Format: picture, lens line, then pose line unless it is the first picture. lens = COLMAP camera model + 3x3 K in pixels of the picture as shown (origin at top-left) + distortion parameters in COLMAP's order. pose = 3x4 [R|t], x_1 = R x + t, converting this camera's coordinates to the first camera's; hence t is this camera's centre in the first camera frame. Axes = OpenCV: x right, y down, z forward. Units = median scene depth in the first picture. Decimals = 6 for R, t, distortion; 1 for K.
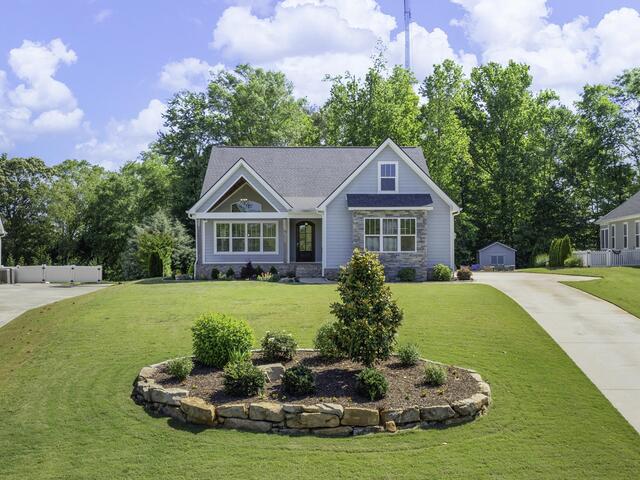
lens RADIAL K [[626.6, 0, 320.0], [0, 626.6, 240.0], [0, 0, 1]] dist [-0.028868, -0.008276]
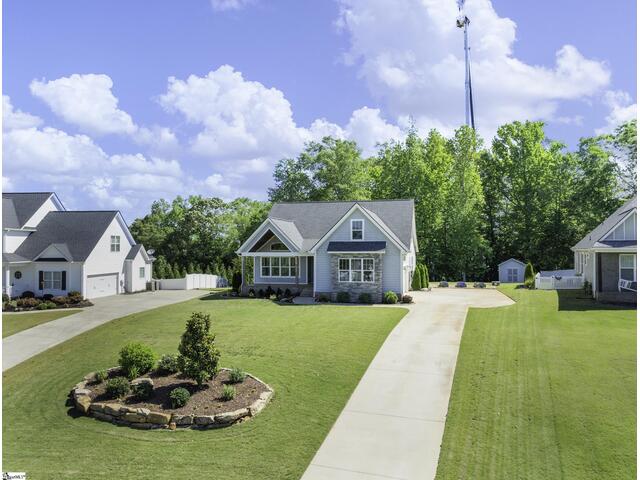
lens RADIAL K [[442.2, 0, 320.0], [0, 442.2, 240.0], [0, 0, 1]] dist [-0.030706, -0.001744]
pose [[0.967419, -0.004615, -0.253138, 0.291582], [0.002957, 0.999972, -0.006930, -0.071649], [0.253163, 0.005956, 0.967405, -0.019449]]
